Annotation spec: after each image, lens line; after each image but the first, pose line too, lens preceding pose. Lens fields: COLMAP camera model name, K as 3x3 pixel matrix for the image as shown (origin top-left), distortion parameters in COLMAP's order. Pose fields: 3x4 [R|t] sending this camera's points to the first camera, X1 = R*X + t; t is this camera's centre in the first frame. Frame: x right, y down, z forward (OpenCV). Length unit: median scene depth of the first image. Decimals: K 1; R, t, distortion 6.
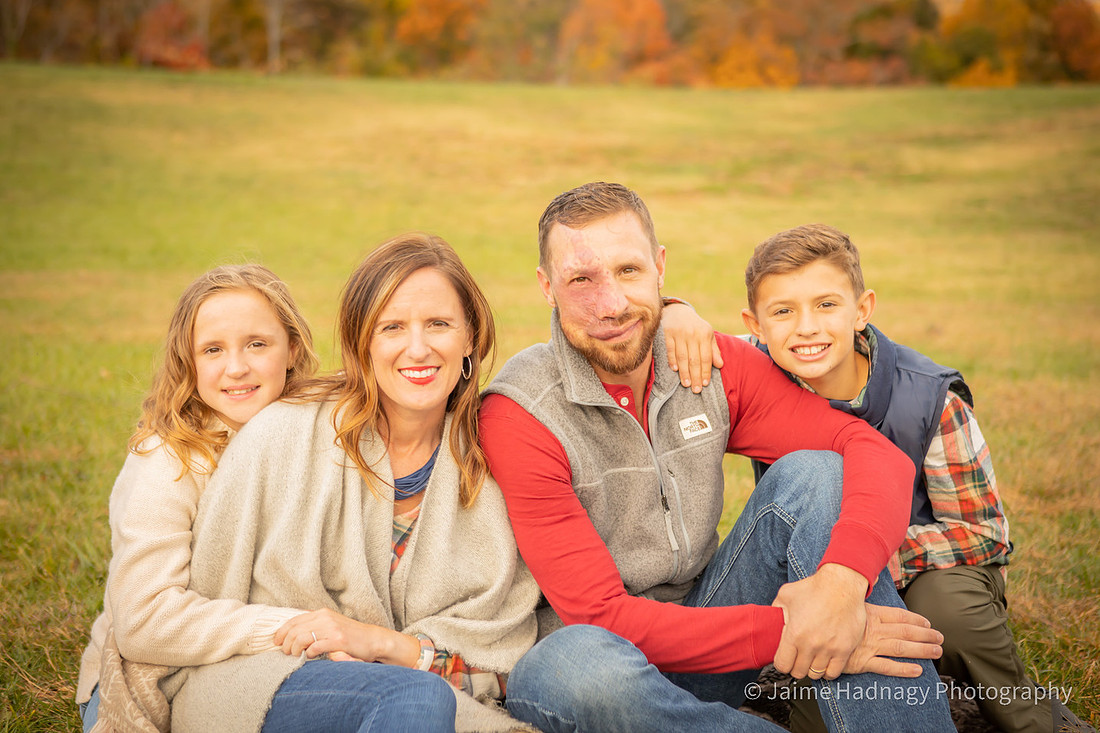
lens RADIAL K [[1575.5, 0, 550.0], [0, 1575.5, 366.5], [0, 0, 1]] dist [0.029499, 0.096597]
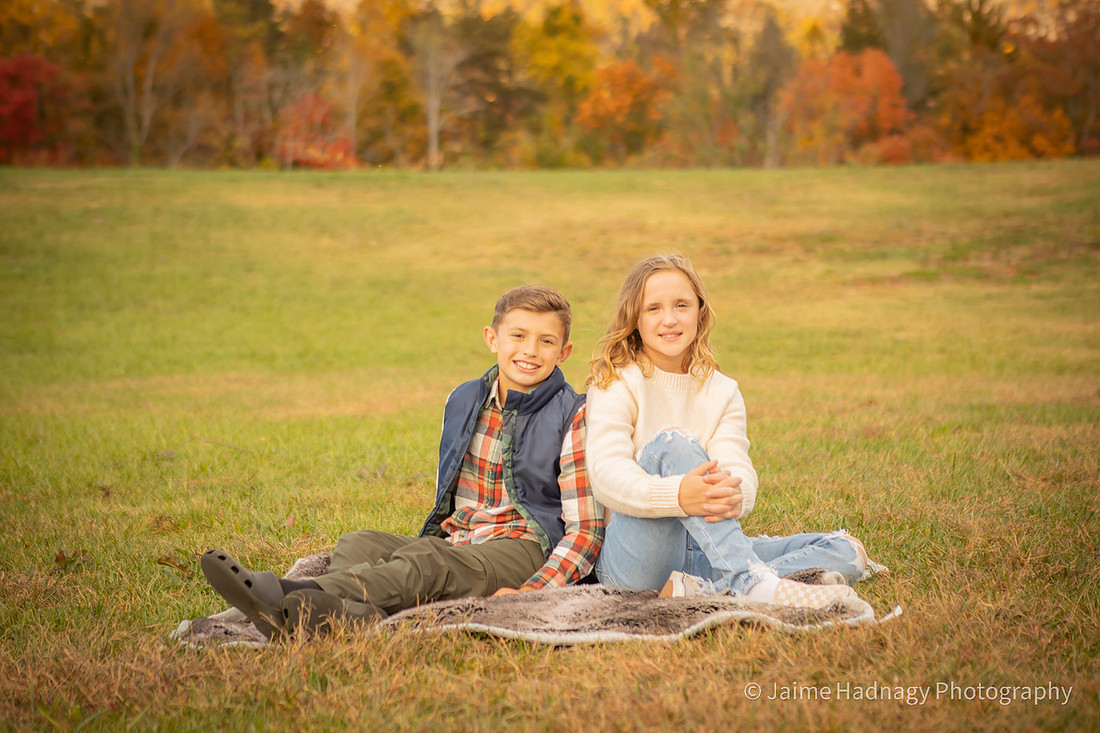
lens RADIAL K [[1953.9, 0, 533.0], [0, 1953.9, 363.5], [0, 0, 1]] dist [0.110171, 0.061204]
pose [[0.991904, -0.028499, -0.123754, 0.009283], [0.018289, 0.996393, -0.082865, 0.009463], [0.125669, 0.079931, 0.988847, -0.041644]]
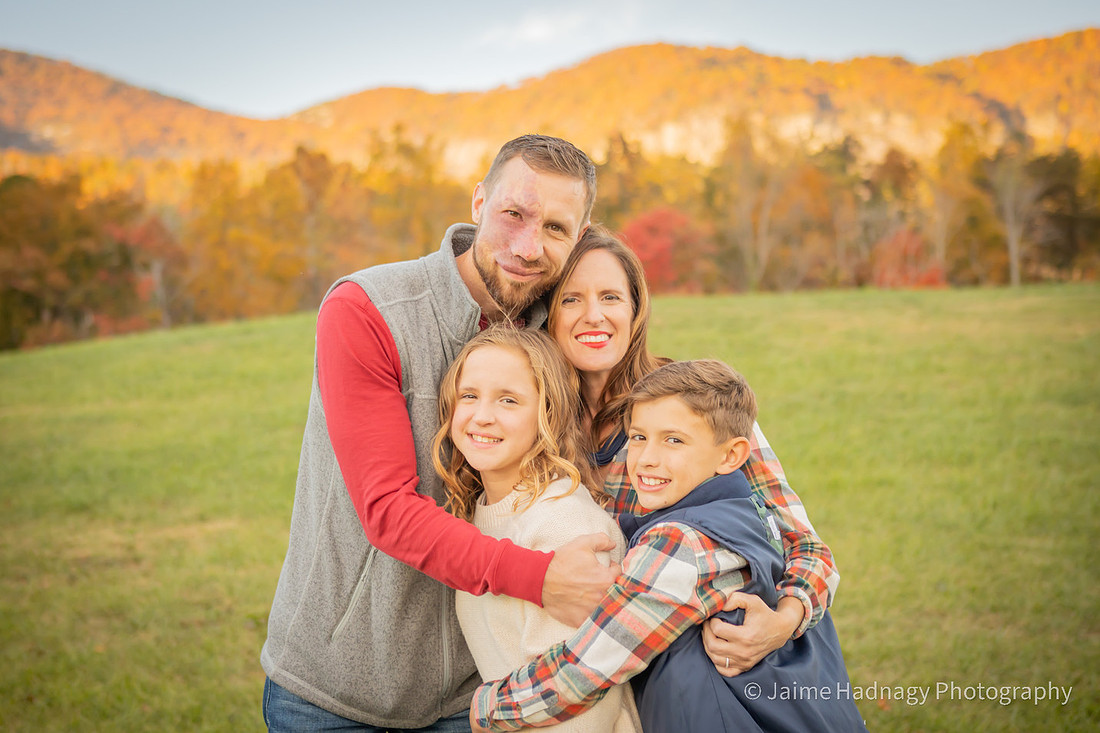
lens RADIAL K [[1482.9, 0, 550.0], [0, 1482.9, 366.5], [0, 0, 1]] dist [0.064733, -0.016676]
pose [[0.923294, -0.054937, -0.380145, -0.170294], [0.000705, 0.989959, -0.141351, -0.031599], [0.384094, 0.130241, 0.914062, 0.161837]]
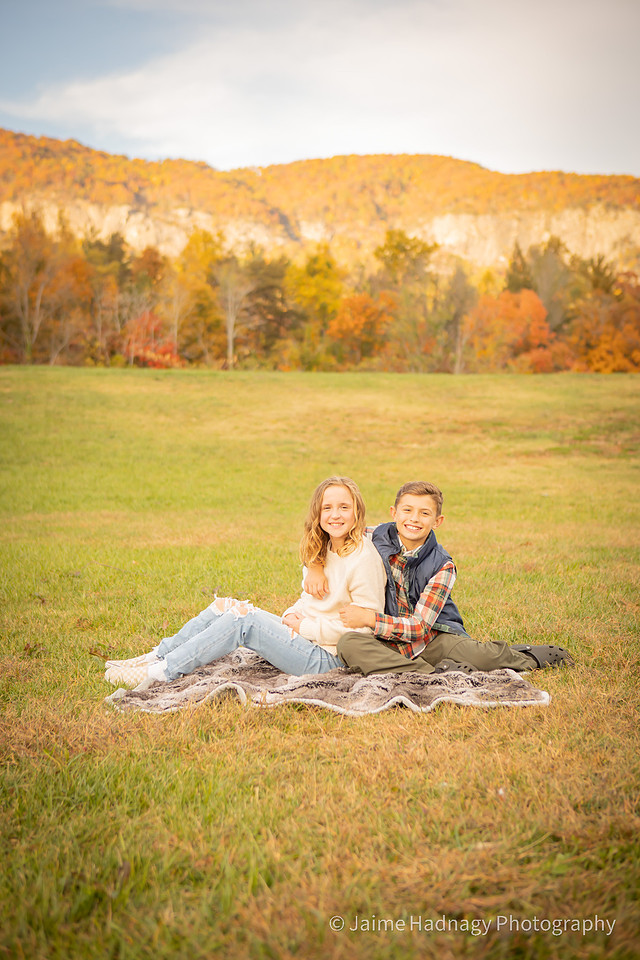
lens RADIAL K [[1333.8, 0, 320.0], [0, 1333.8, 480.0], [0, 0, 1]] dist [0.019936, 0.034366]
pose [[0.994581, -0.010131, -0.103470, 0.007908], [0.000361, 0.995571, -0.094007, 0.007082], [0.103964, 0.093460, 0.990180, -0.051967]]
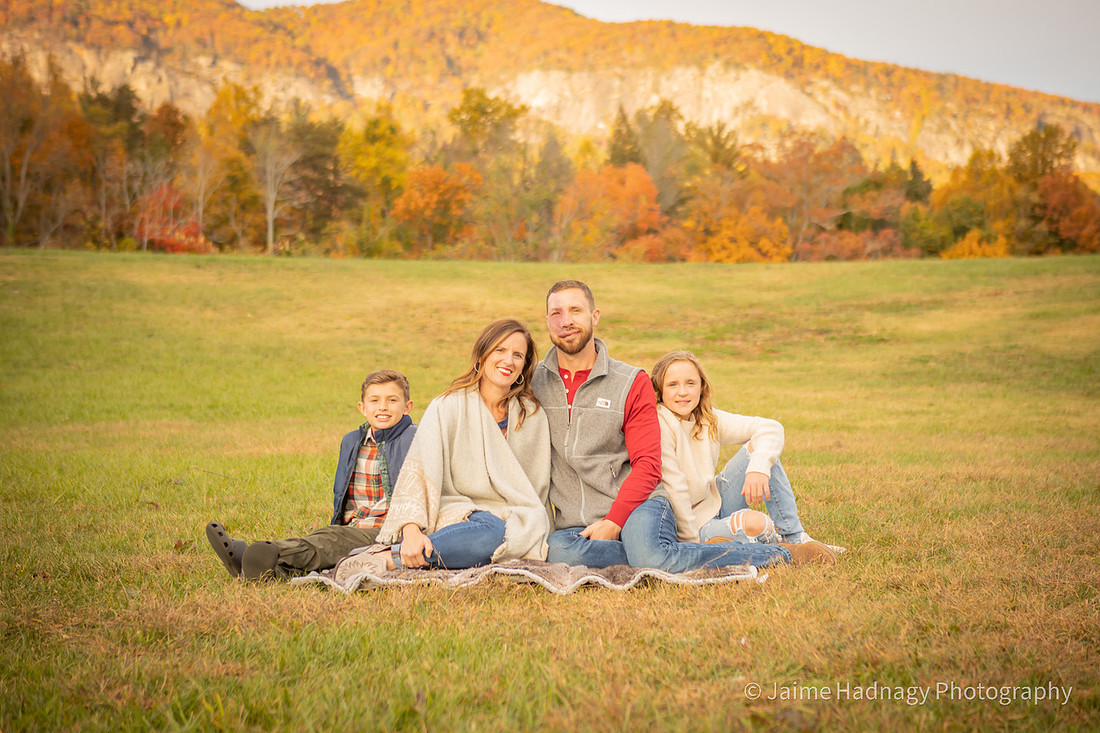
lens RADIAL K [[1652.6, 0, 559.7], [0, 1652.6, 367.6], [0, 0, 1]] dist [0.034654, 0.047621]
pose [[0.999877, -0.013343, 0.008225, -0.000010], [0.014173, 0.993739, -0.110820, 0.011550], [-0.006695, 0.110923, 0.993806, -0.069519]]
